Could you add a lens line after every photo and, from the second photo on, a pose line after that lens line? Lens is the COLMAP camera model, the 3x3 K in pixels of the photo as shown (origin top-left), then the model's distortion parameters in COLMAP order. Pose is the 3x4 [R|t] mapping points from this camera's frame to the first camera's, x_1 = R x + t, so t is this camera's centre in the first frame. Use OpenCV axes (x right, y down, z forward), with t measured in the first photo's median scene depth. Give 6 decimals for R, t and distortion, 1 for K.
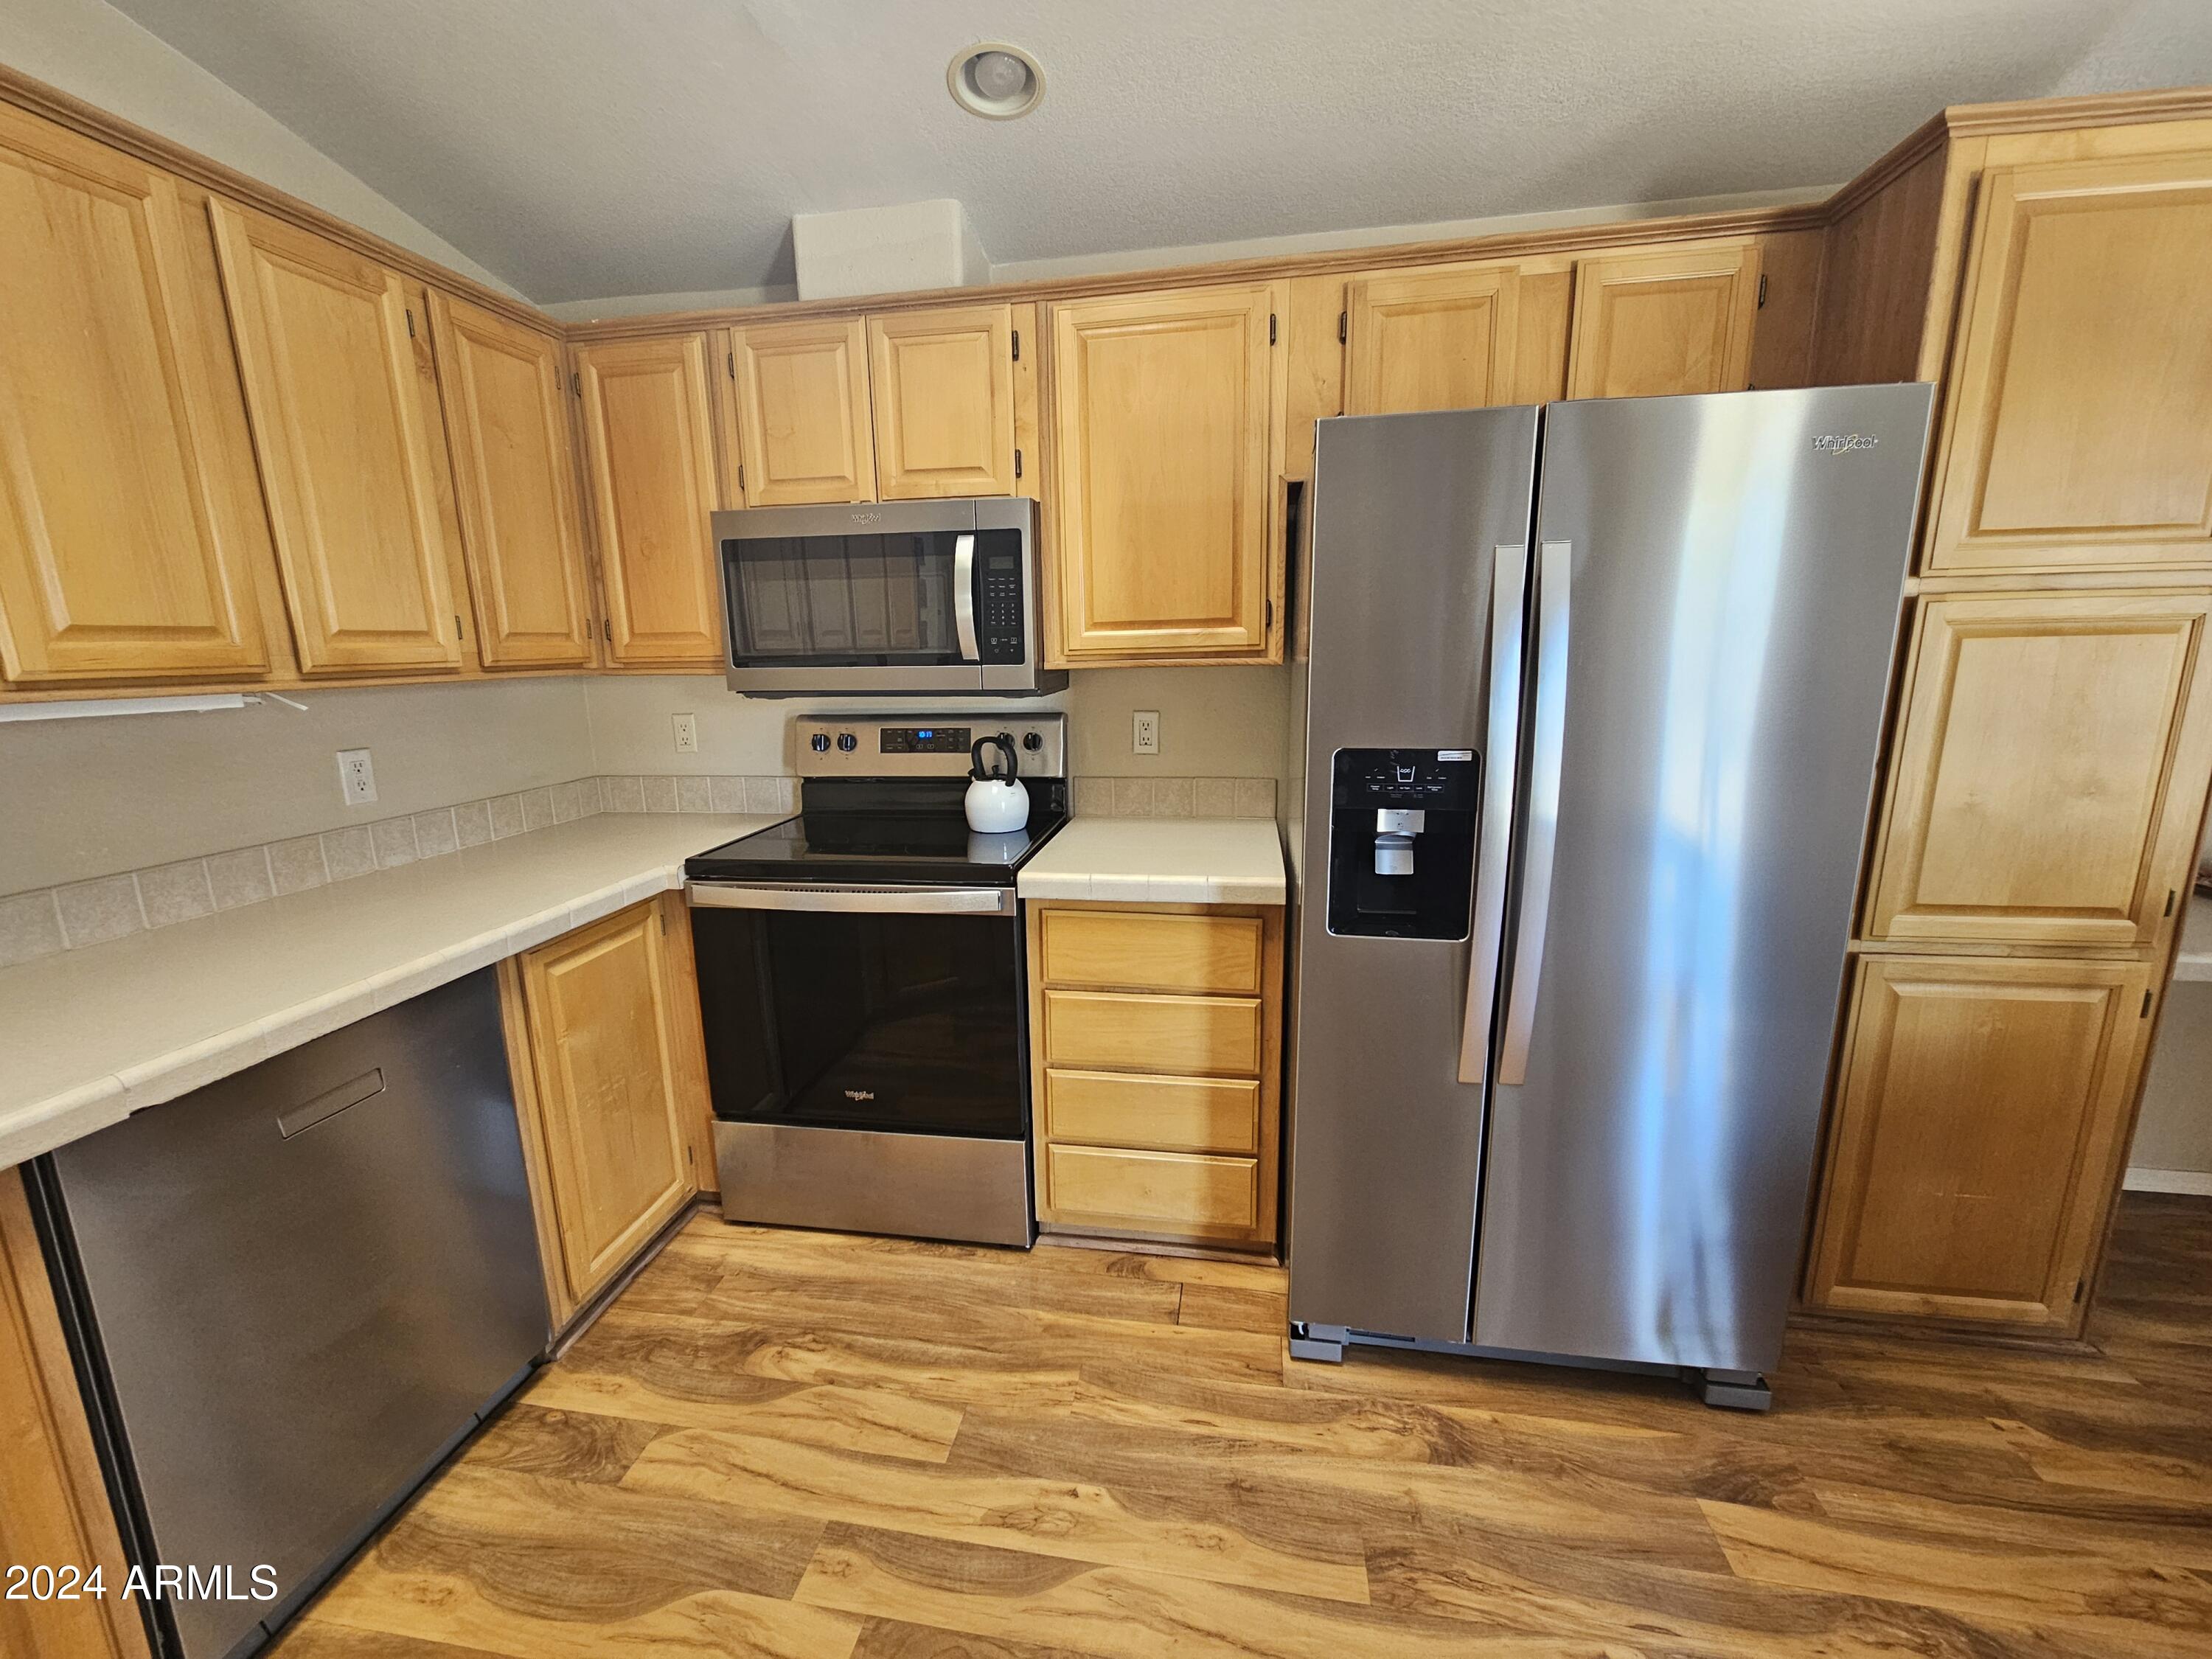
lens RADIAL K [[906.5, 0, 1083.6], [0, 906.5, 835.2], [0, 0, 1]] dist [0.002351, -0.000232]
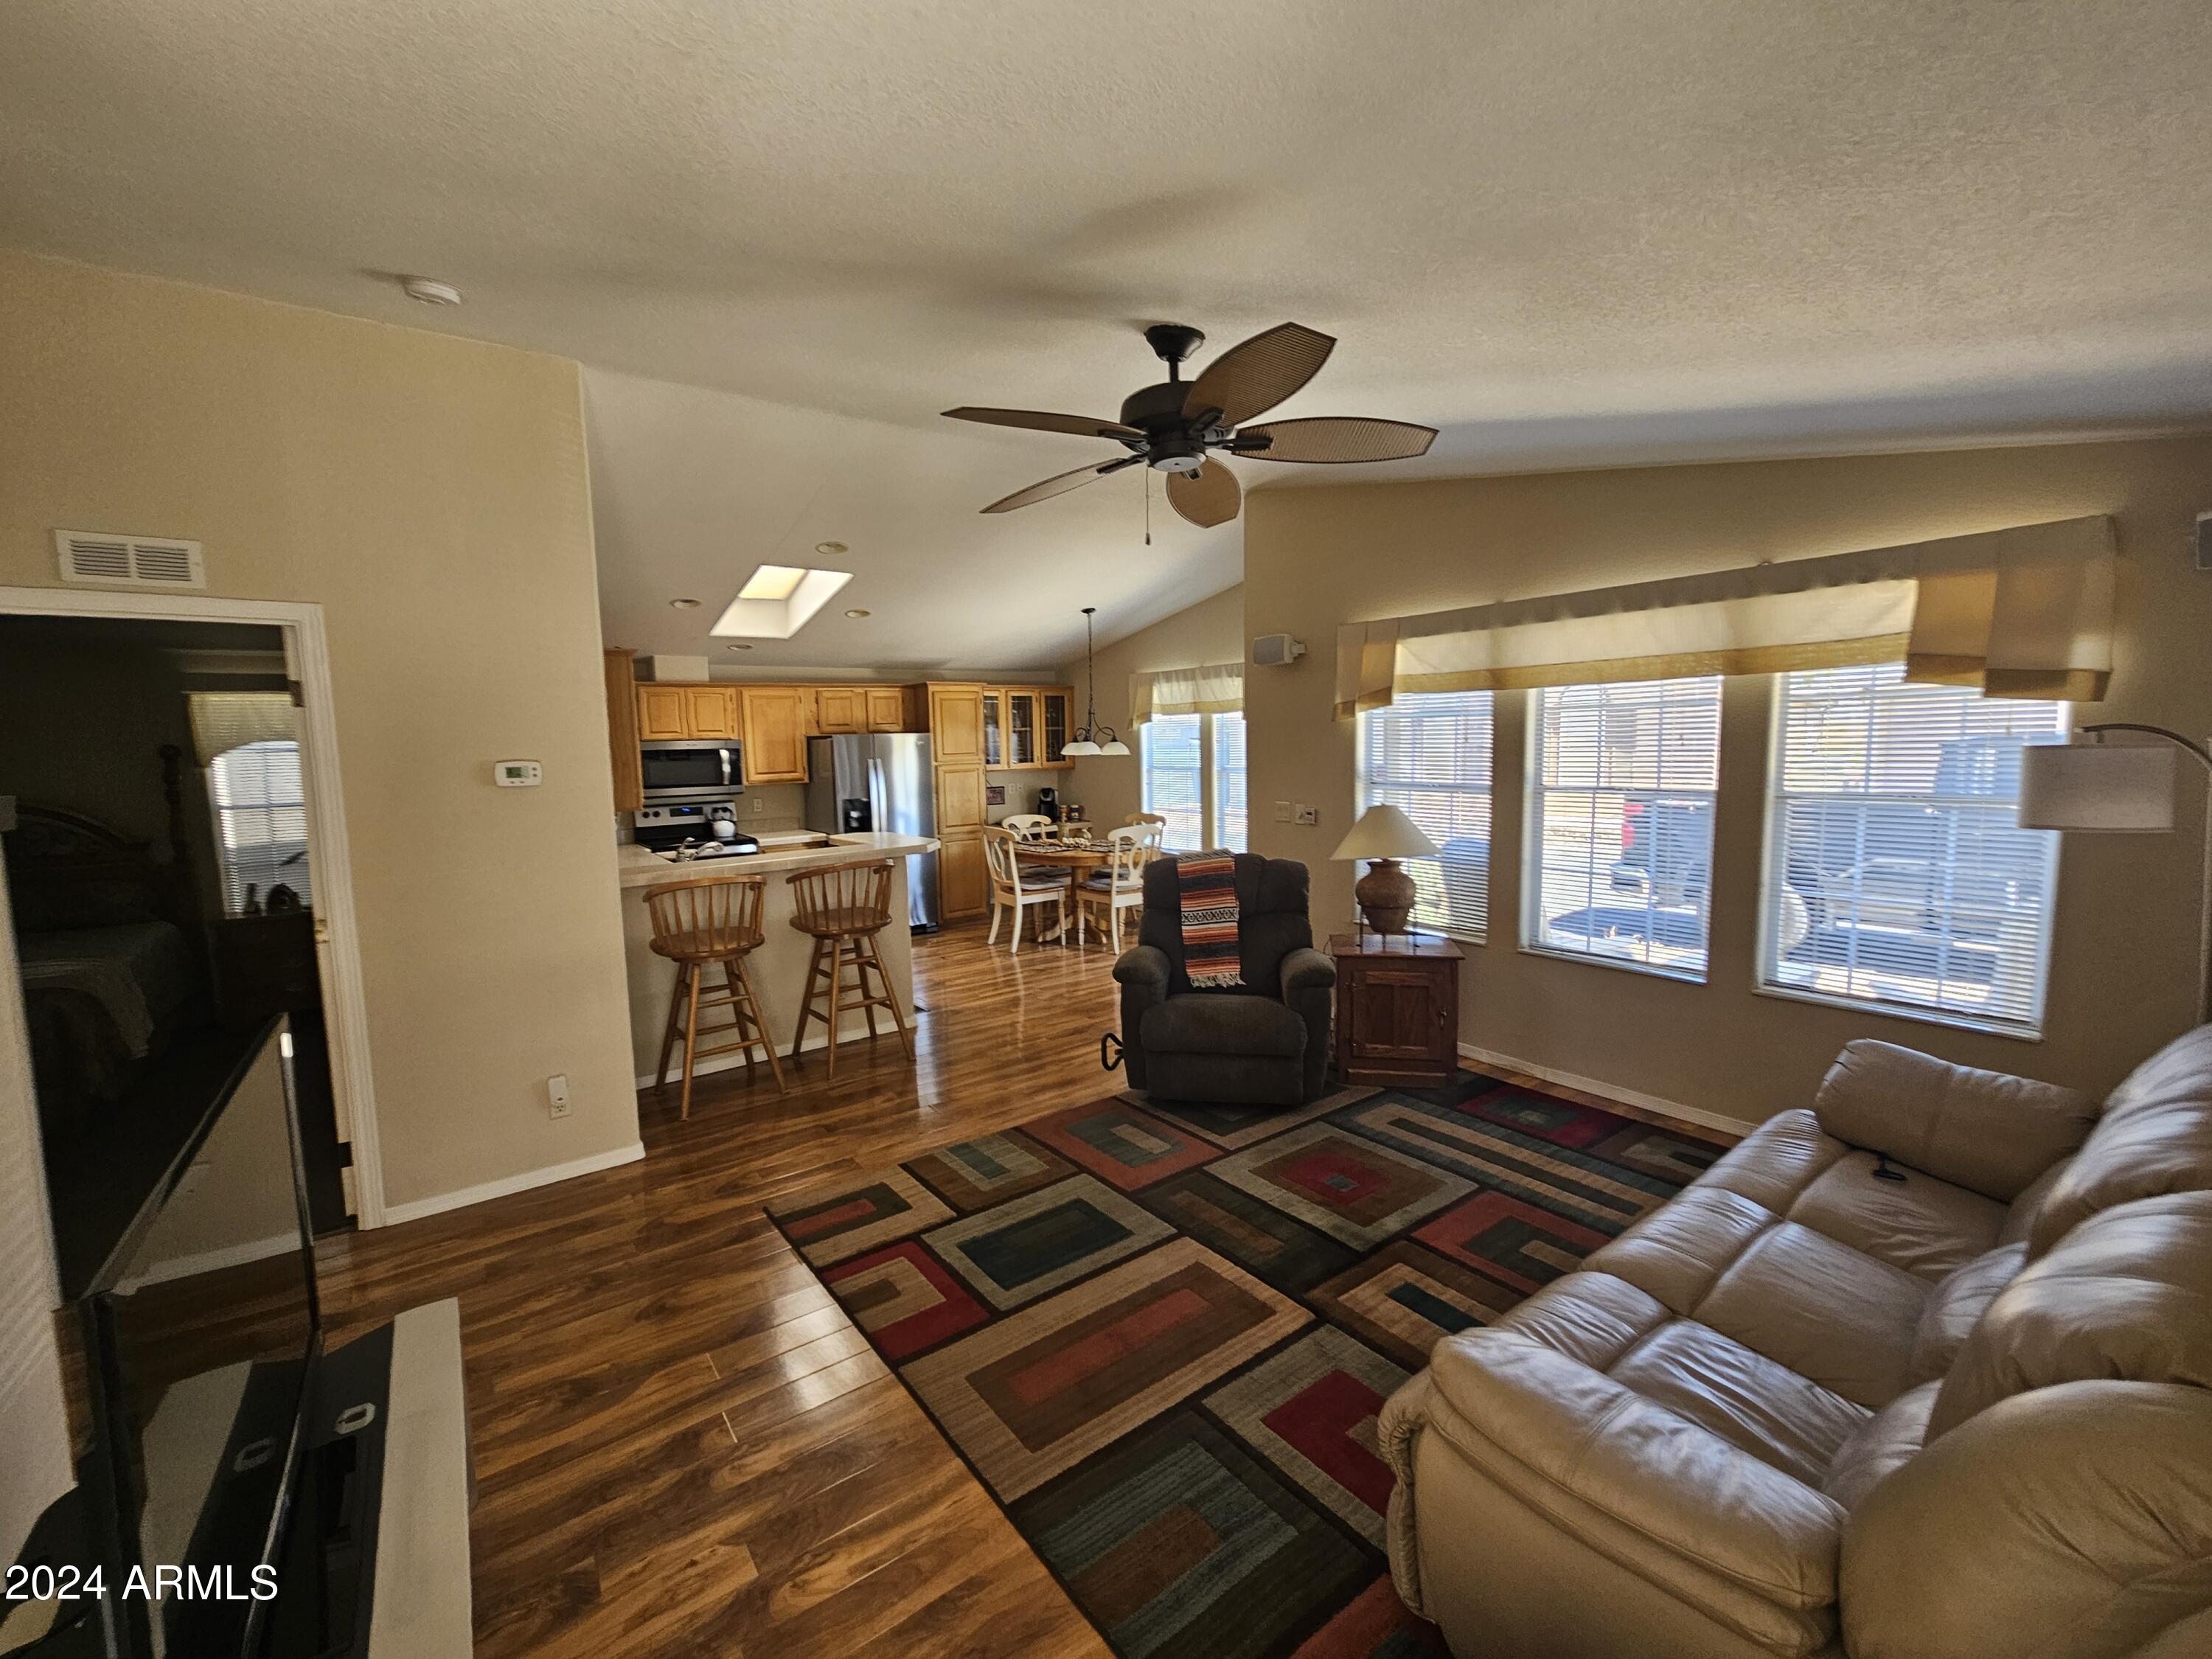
lens RADIAL K [[906.5, 0, 1085.9], [0, 906.5, 834.8], [0, 0, 1]] dist [0.002351, -0.000232]
pose [[0.701234, -0.074912, 0.708984, -1.679453], [0.158213, 0.986019, -0.052300, 0.407849], [-0.695154, 0.148845, 0.703282, -2.436764]]
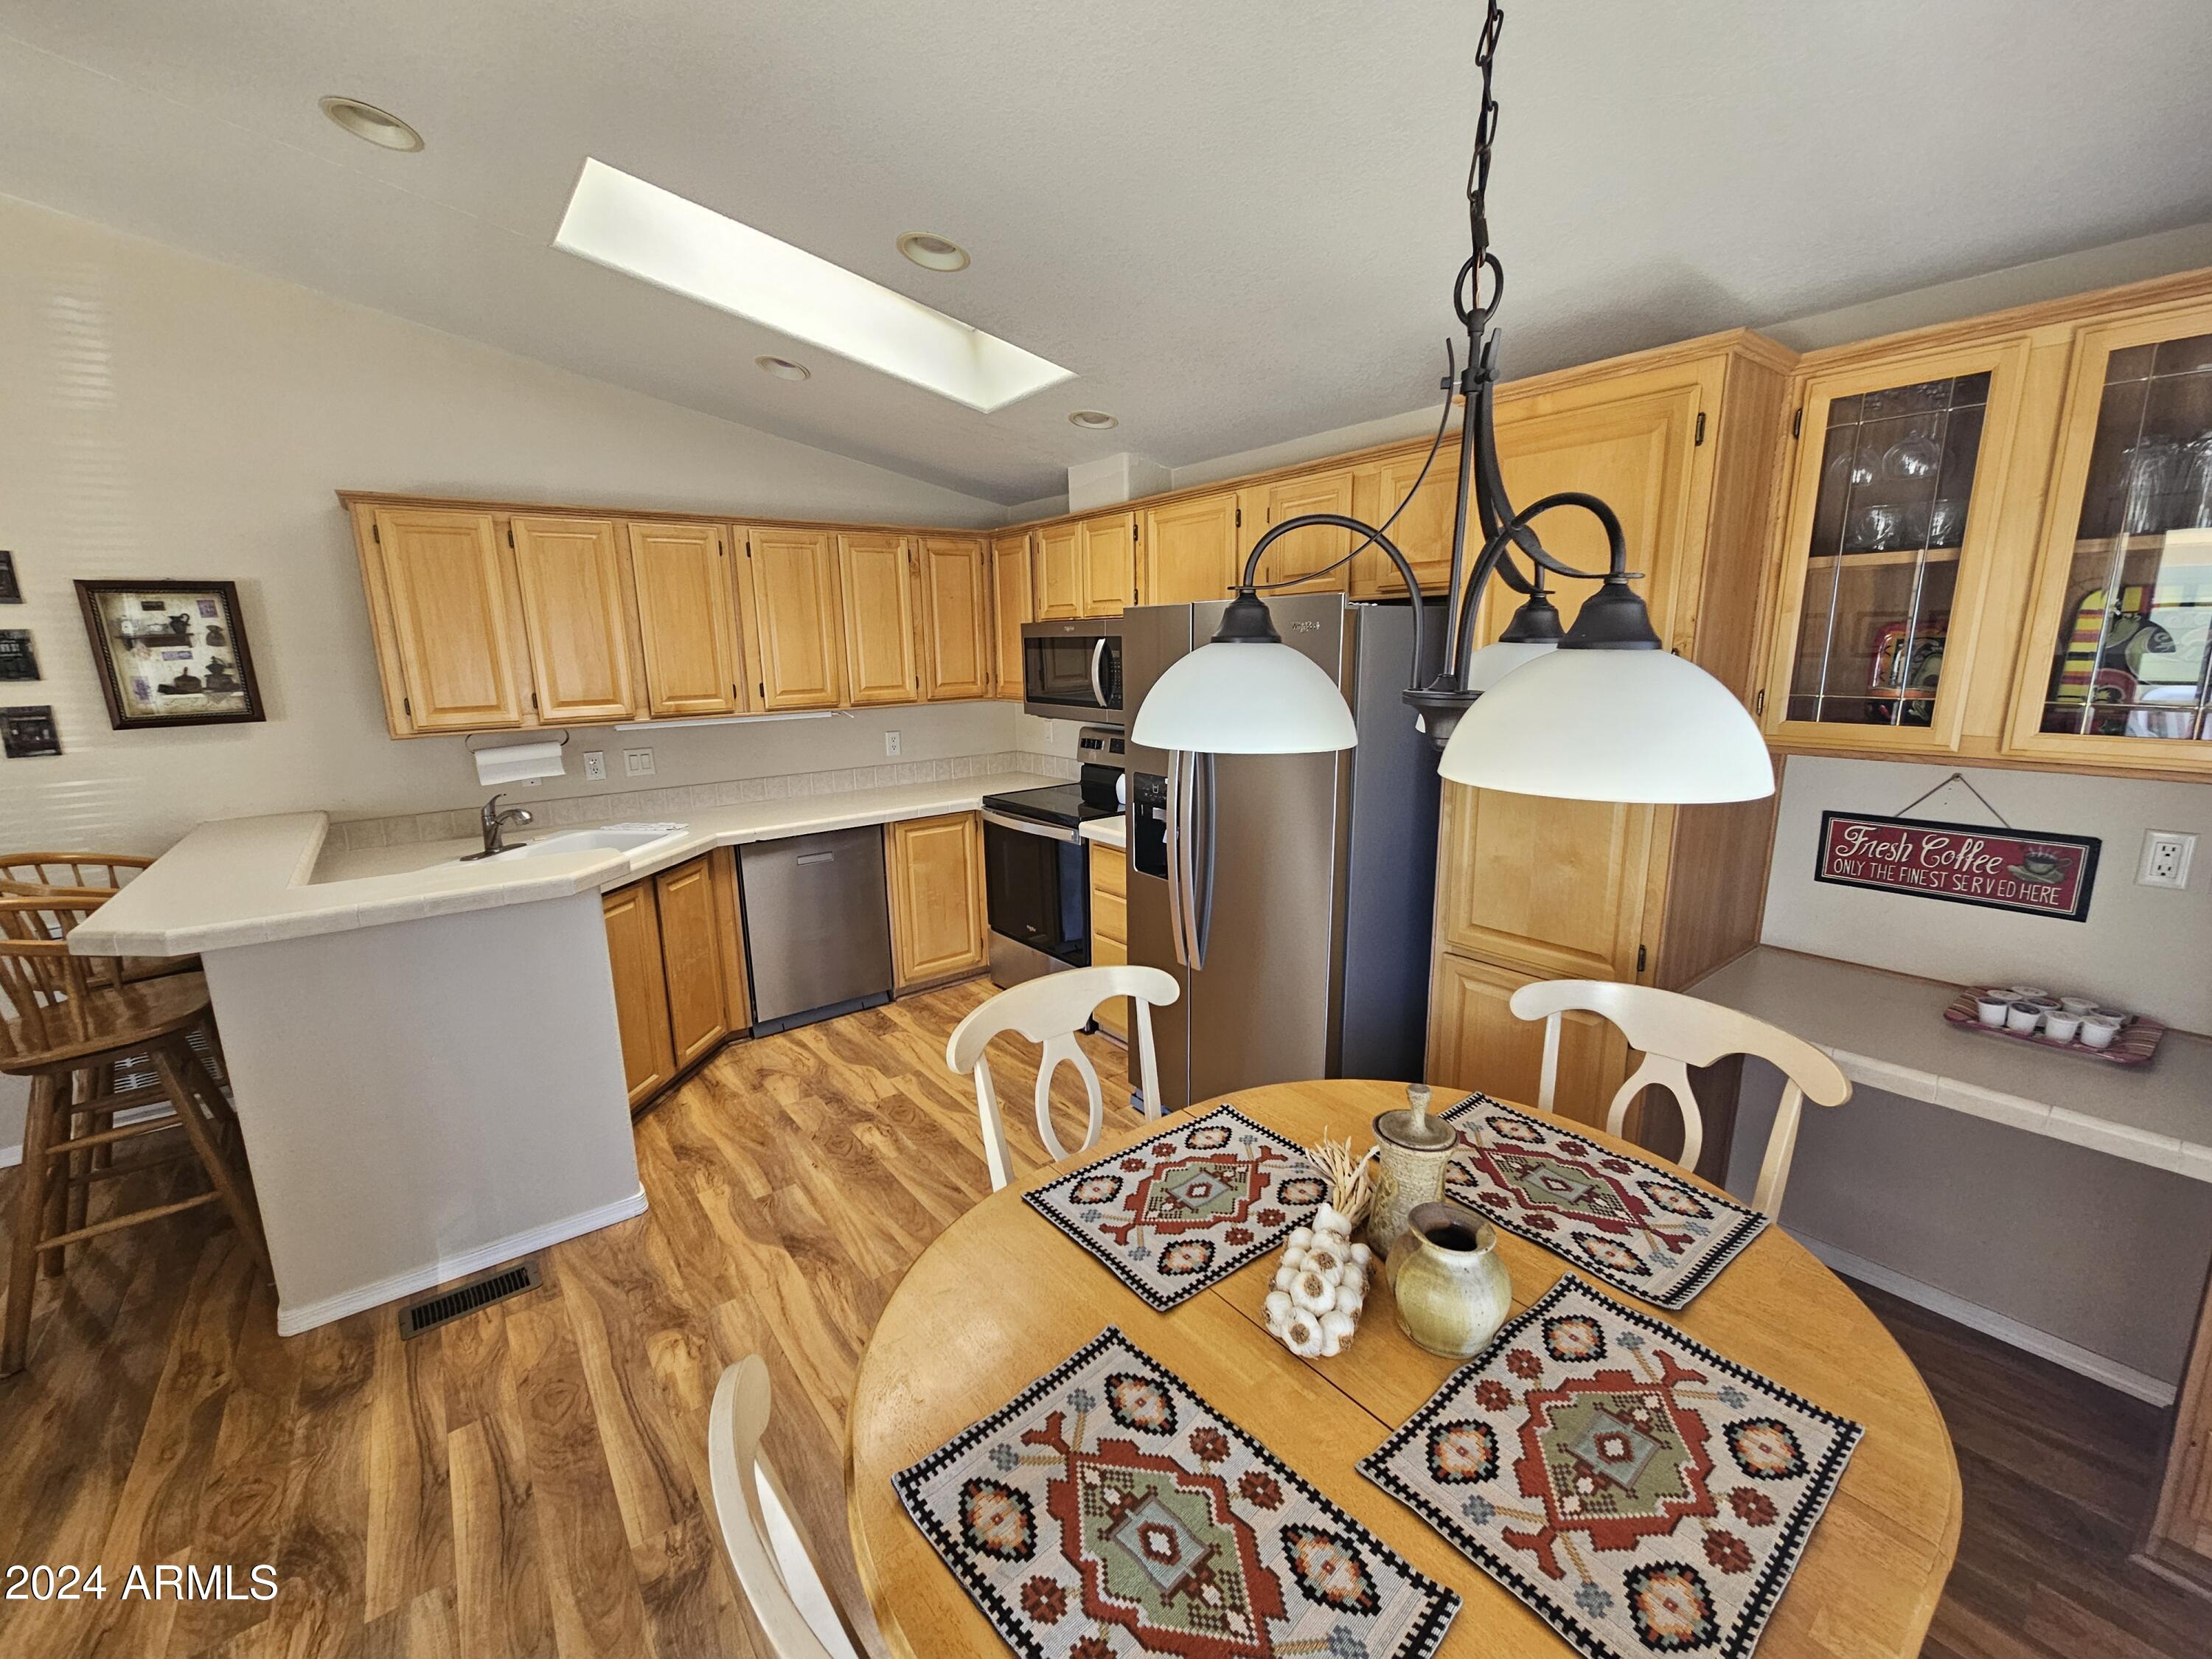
lens RADIAL K [[906.5, 0, 1084.8], [0, 906.5, 832.9], [0, 0, 1]] dist [0.002351, -0.000232]
pose [[0.727850, 0.145333, -0.670159, 1.133063], [-0.132074, 0.988696, 0.070969, -0.067989], [0.672898, 0.036856, 0.738817, -0.365436]]
